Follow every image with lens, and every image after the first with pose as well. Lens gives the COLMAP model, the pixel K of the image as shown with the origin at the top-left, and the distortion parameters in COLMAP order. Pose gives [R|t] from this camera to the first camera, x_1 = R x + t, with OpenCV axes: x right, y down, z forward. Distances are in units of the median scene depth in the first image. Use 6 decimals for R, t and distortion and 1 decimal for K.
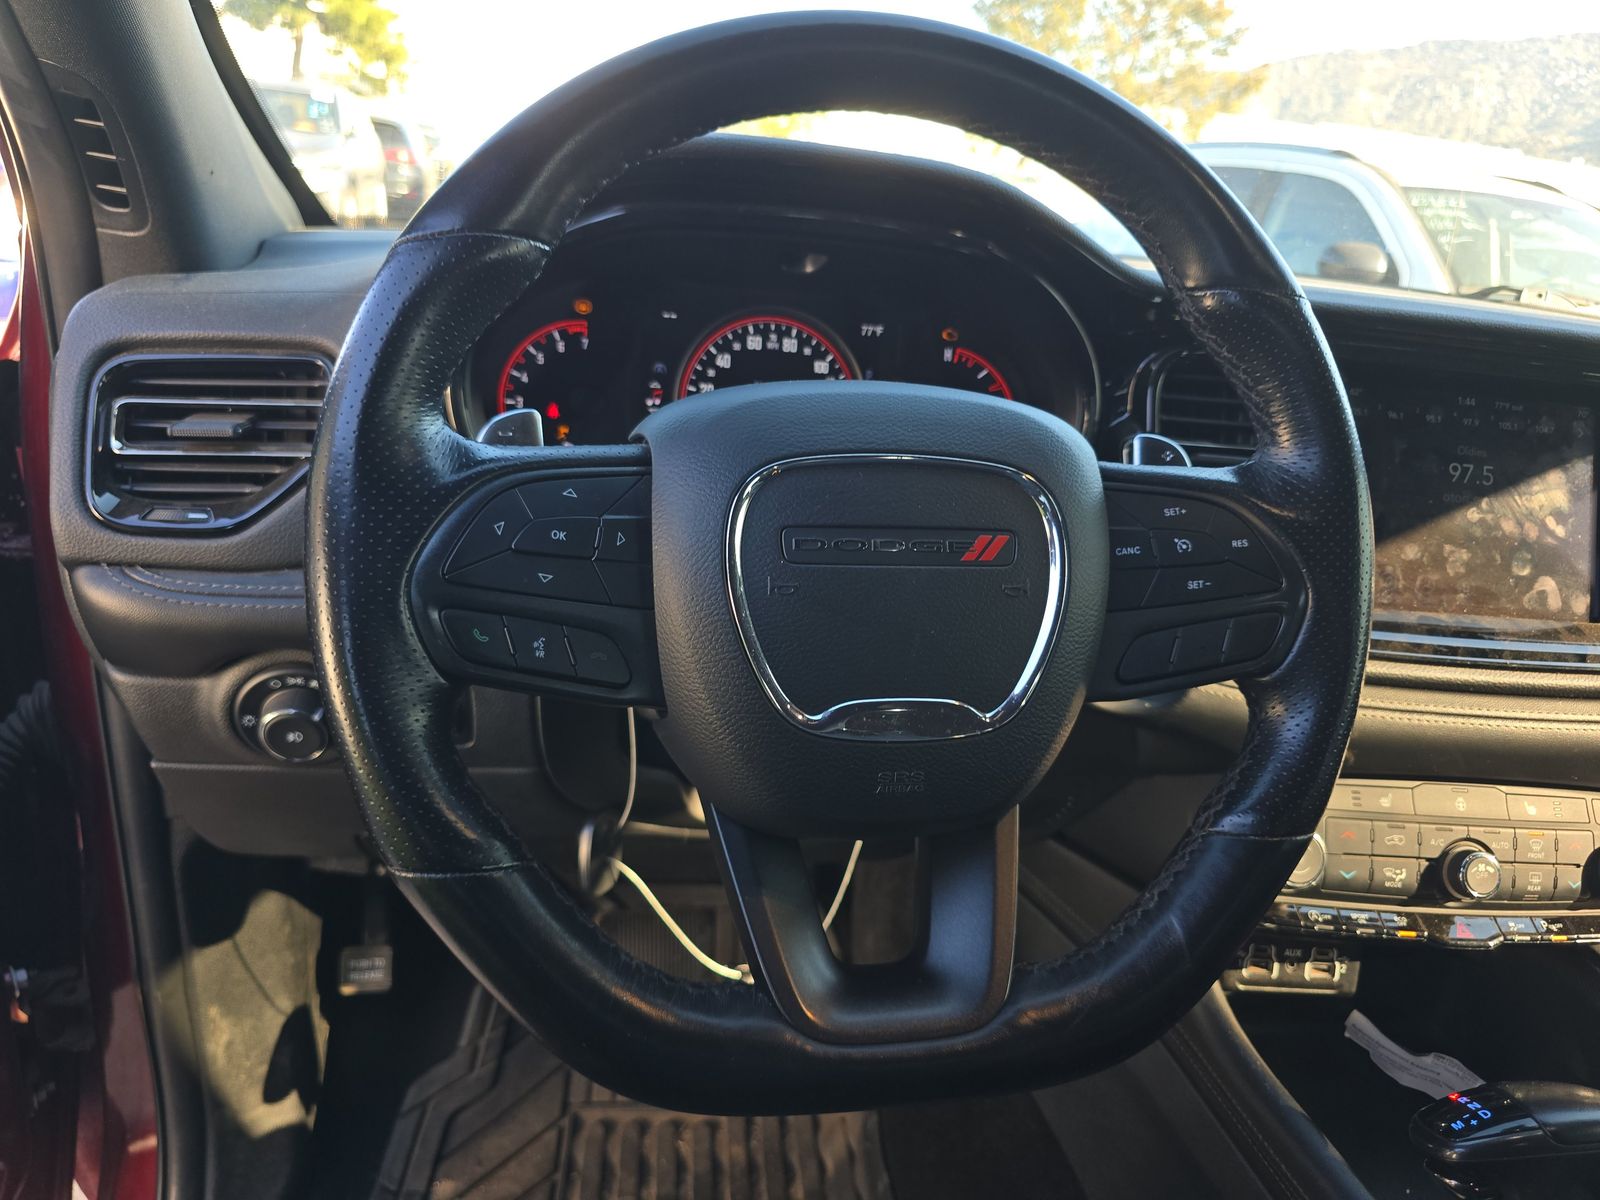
lens RADIAL K [[1101.2, 0, 800.0], [0, 1101.2, 600.0], [0, 0, 1]] dist [-0.005267, -0.001352]
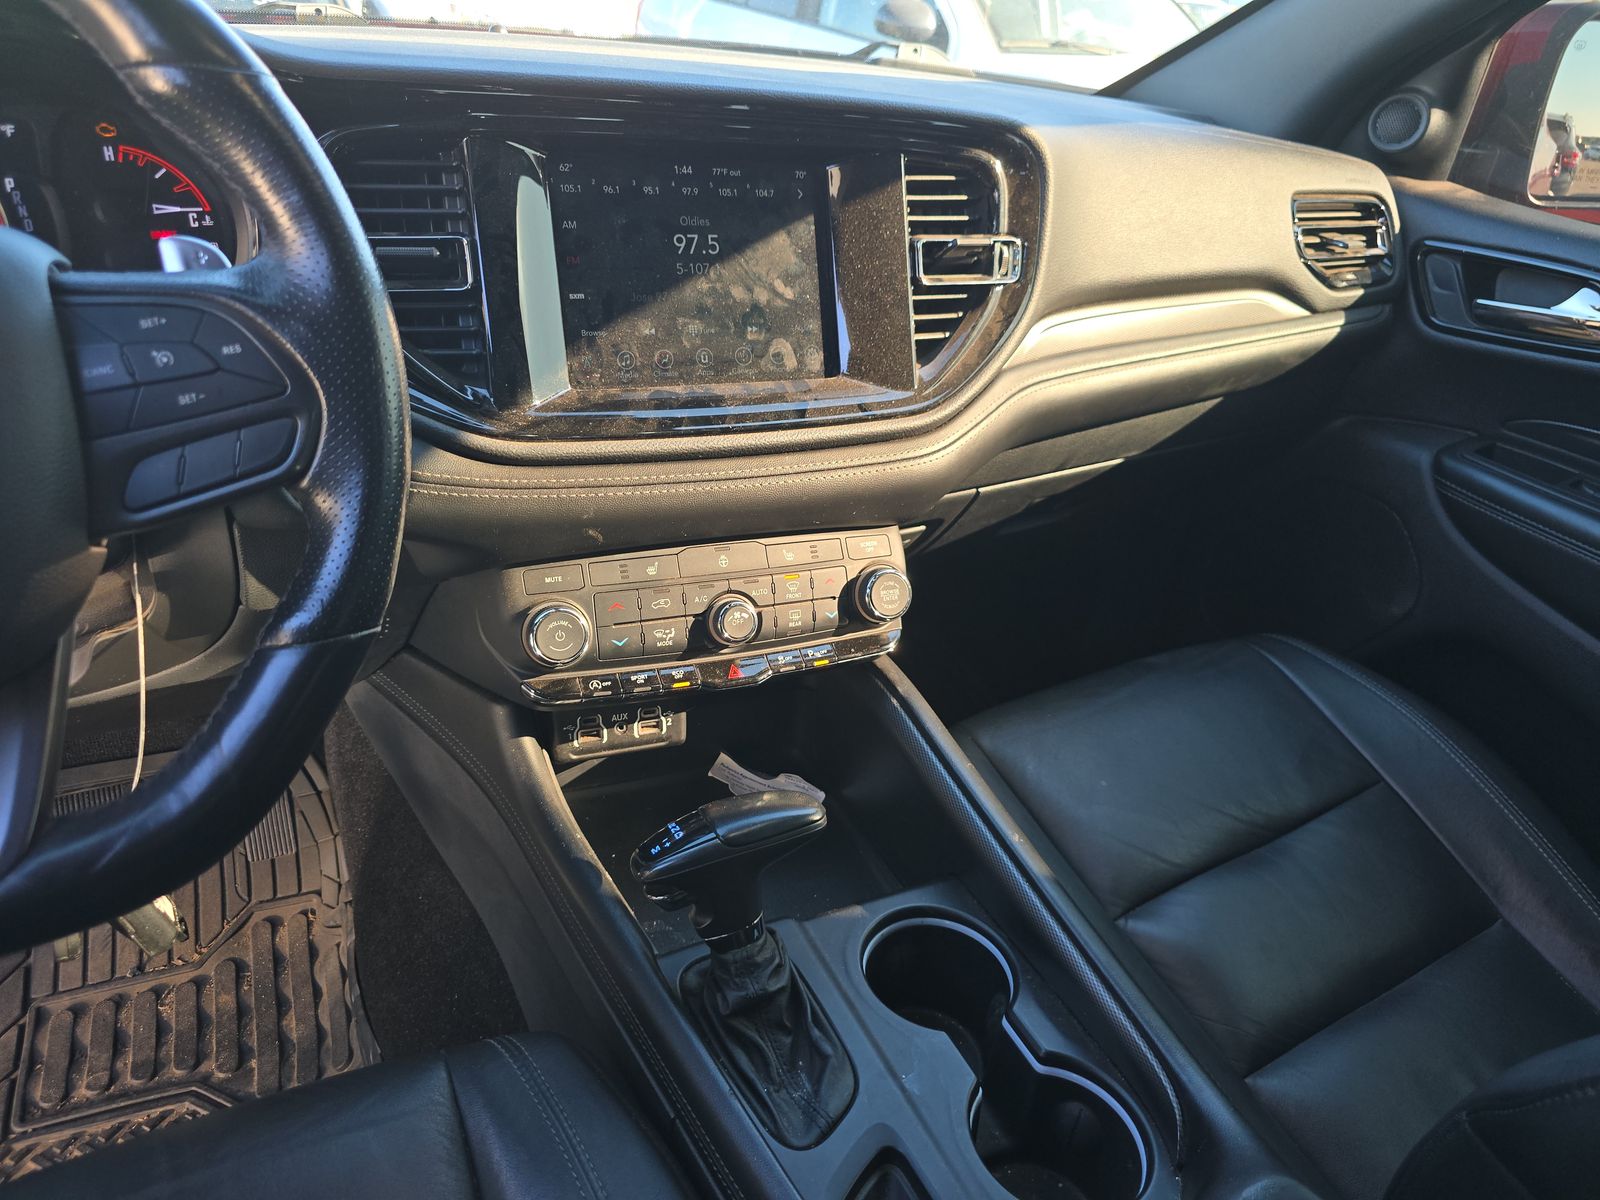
lens RADIAL K [[1075.4, 0, 800.0], [0, 1075.4, 600.0], [0, 0, 1]] dist [0.041943, -0.037531]
pose [[0.954960, -0.167346, 0.245044, 0.403268], [0.120112, 0.973123, 0.196480, 0.022670], [-0.271338, -0.158198, 0.949394, -0.040854]]
